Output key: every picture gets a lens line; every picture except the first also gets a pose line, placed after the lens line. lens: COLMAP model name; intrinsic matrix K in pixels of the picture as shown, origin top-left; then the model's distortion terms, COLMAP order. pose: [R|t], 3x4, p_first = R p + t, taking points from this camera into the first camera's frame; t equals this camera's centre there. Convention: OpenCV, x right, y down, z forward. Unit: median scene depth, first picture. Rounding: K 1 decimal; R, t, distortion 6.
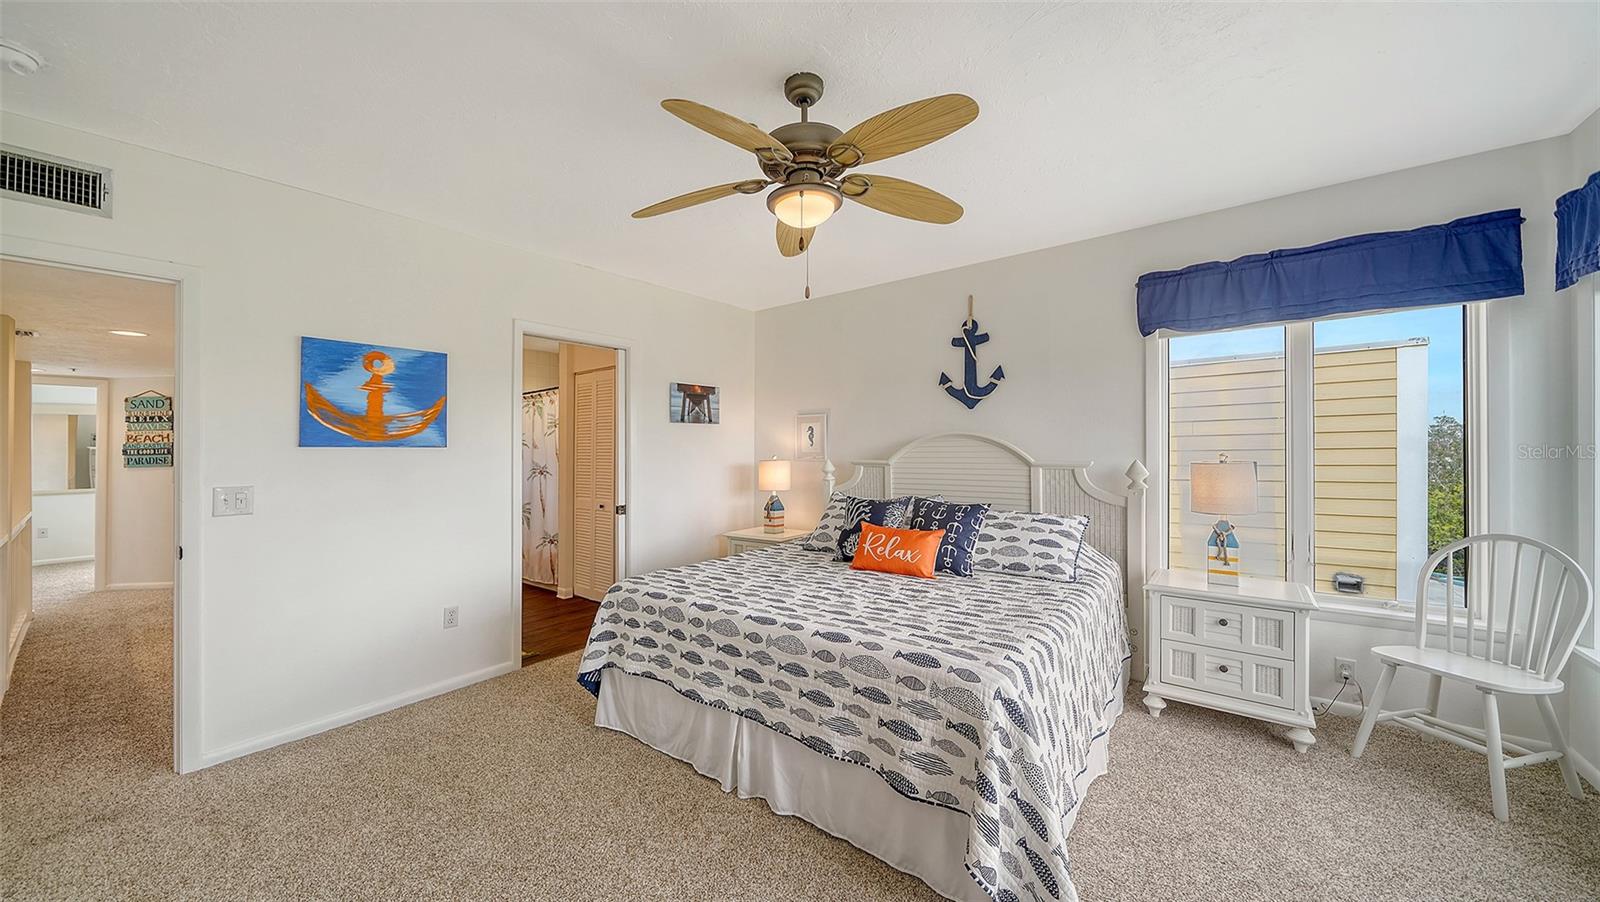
lens RADIAL K [[558.2, 0, 770.5], [0, 558.2, 440.0], [0, 0, 1]] dist [-0.003690, -0.000236]
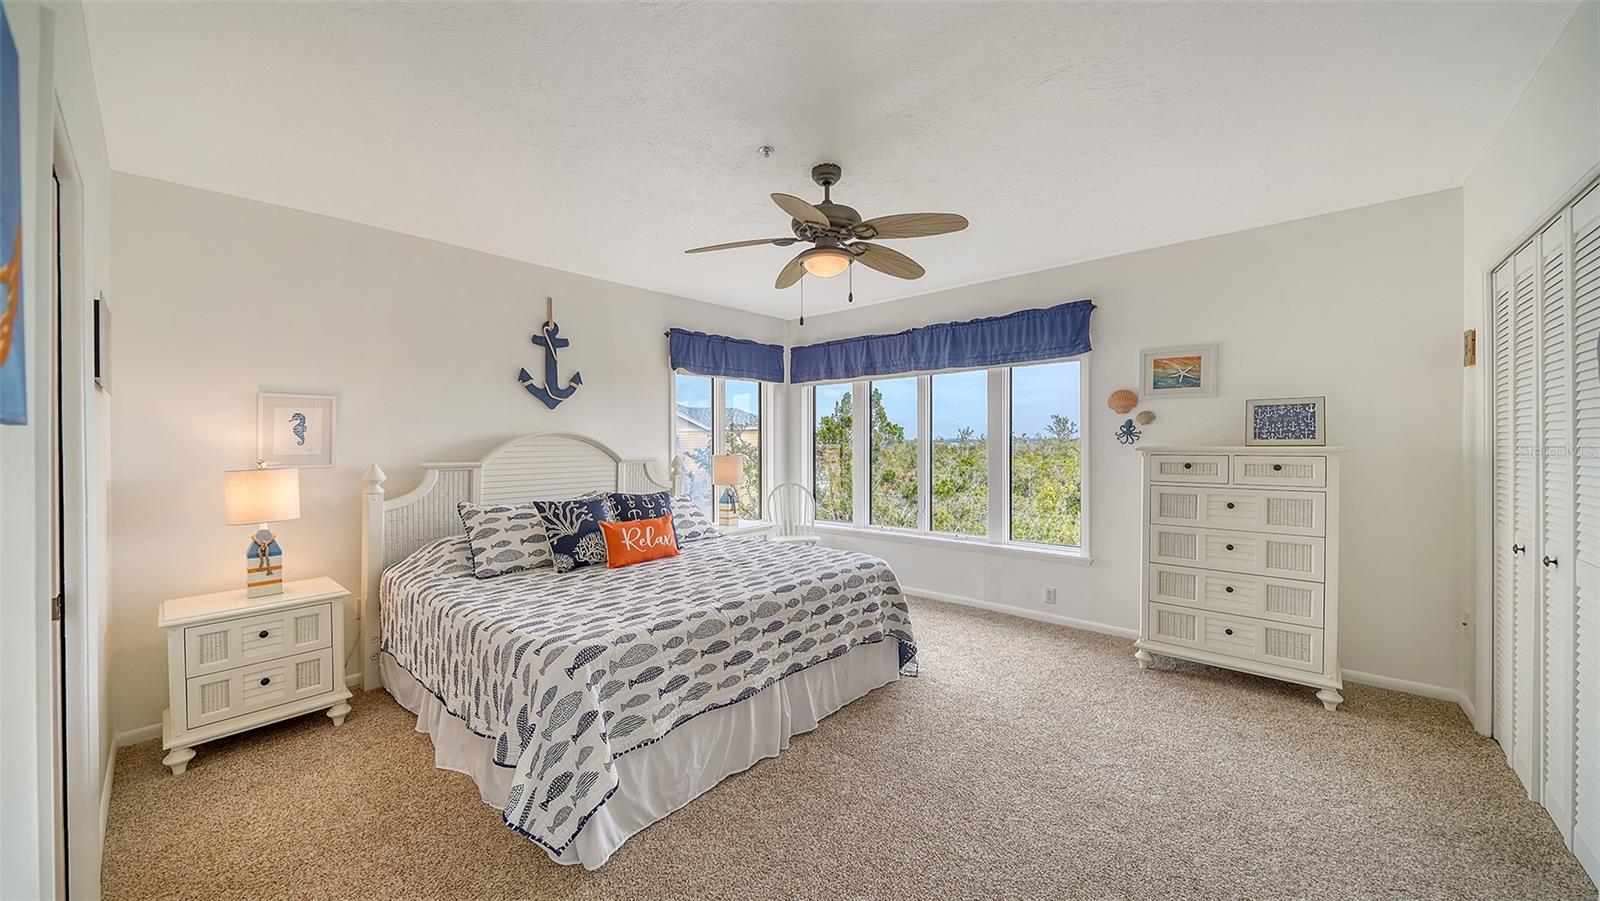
lens RADIAL K [[594.2, 0, 770.0], [0, 594.2, 452.8], [0, 0, 1]] dist [-0.065994, -0.000120]
pose [[0.036230, 0.000281, 0.999343, -0.851232], [-0.004605, 0.999989, -0.000115, 0.027753], [-0.999333, -0.004597, 0.036231, 0.676946]]
